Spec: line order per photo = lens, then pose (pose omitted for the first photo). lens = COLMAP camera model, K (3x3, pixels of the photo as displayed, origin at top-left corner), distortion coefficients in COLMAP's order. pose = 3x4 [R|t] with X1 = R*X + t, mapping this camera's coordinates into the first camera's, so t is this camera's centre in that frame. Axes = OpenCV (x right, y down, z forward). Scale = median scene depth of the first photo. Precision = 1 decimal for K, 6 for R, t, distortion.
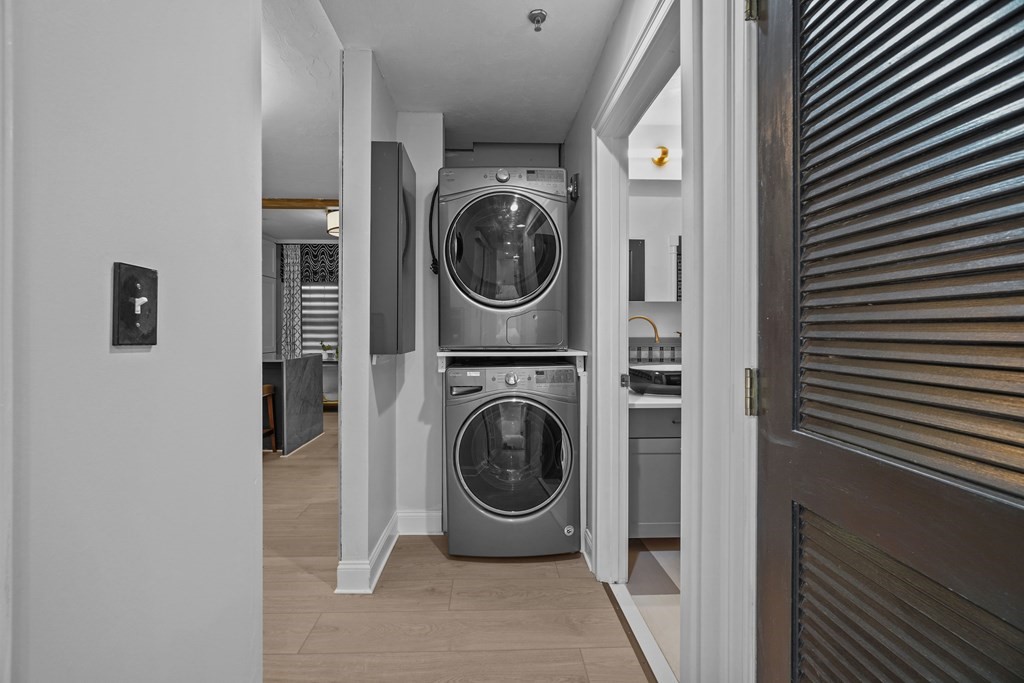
lens RADIAL K [[444.7, 0, 507.2], [0, 444.7, 335.1], [0, 0, 1]] dist [-0.009960, 0.004822]
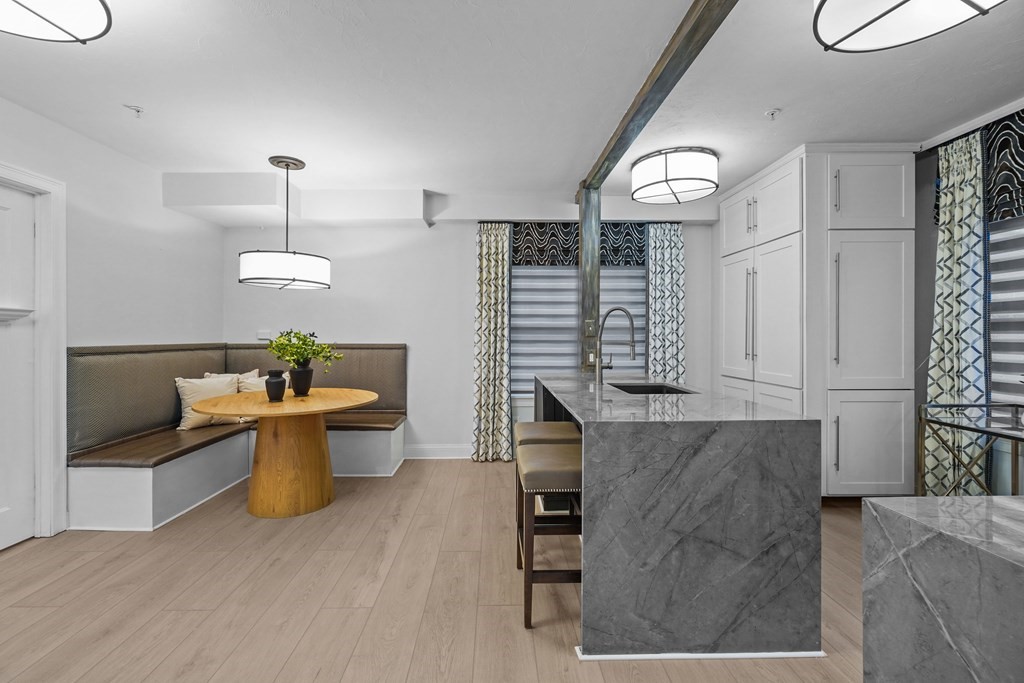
lens RADIAL K [[444.7, 0, 500.6], [0, 444.7, 335.7], [0, 0, 1]] dist [-0.009960, 0.004822]
pose [[-0.015502, 0.001613, -0.999879, -0.057090], [-0.011894, 0.999928, 0.001797, -0.012993], [0.999809, 0.011921, -0.015482, 0.575579]]
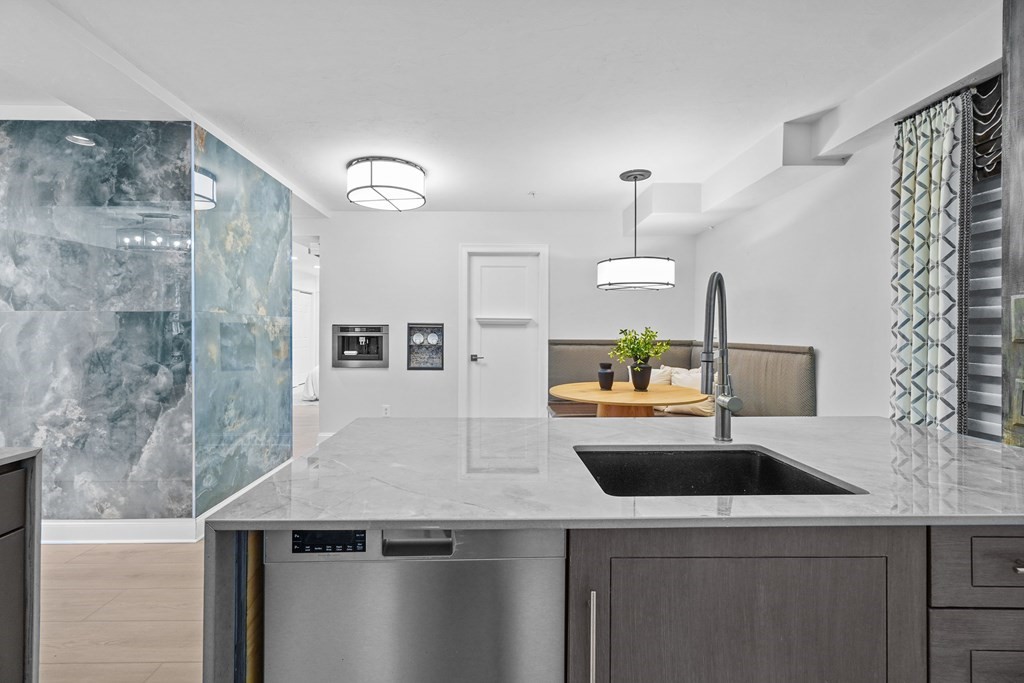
lens RADIAL K [[444.7, 0, 501.7], [0, 444.7, 332.9], [0, 0, 1]] dist [-0.009960, 0.004822]
pose [[-0.999950, -0.003947, 0.009192, -0.394719], [-0.003806, 0.999875, 0.015347, -0.018073], [-0.009251, 0.015311, -0.999840, 0.873990]]
